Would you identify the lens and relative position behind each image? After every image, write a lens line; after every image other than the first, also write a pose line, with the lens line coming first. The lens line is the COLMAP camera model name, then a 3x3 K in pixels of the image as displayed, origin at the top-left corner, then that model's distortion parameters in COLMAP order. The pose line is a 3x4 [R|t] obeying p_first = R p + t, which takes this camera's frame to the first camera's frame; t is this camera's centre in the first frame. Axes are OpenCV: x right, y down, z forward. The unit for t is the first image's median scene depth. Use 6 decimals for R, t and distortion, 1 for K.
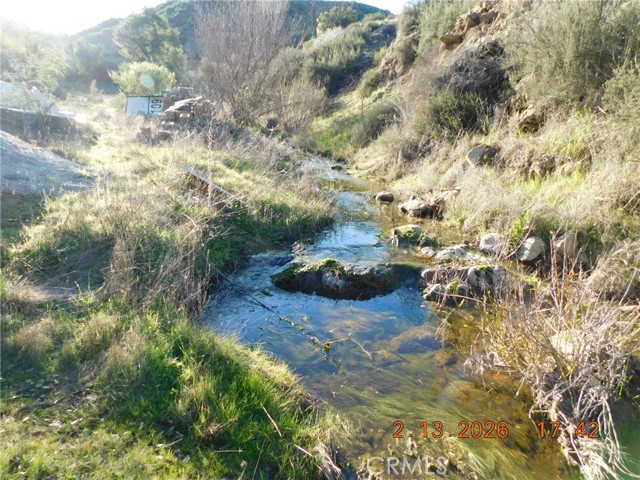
lens RADIAL K [[428.2, 0, 320.0], [0, 428.2, 240.0], [0, 0, 1]] dist [-0.064407, 0.063556]
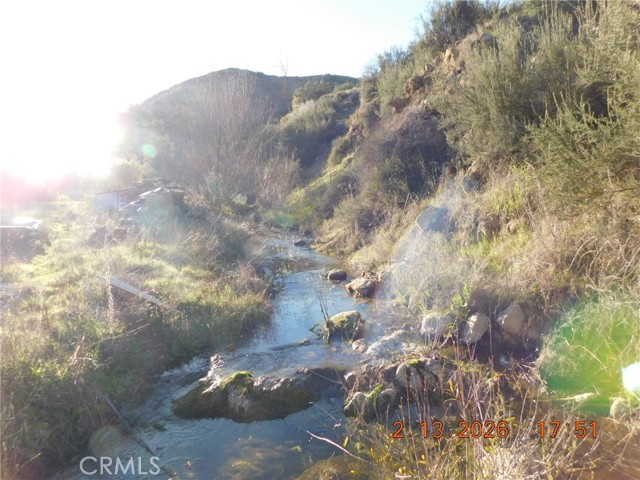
lens RADIAL K [[428.2, 0, 320.0], [0, 428.2, 240.0], [0, 0, 1]] dist [-0.064407, 0.063556]
pose [[0.992458, -0.122586, 0.000337, 0.117771], [0.121317, 0.981783, -0.146236, -0.040436], [0.017596, 0.145173, 0.989250, 0.054392]]
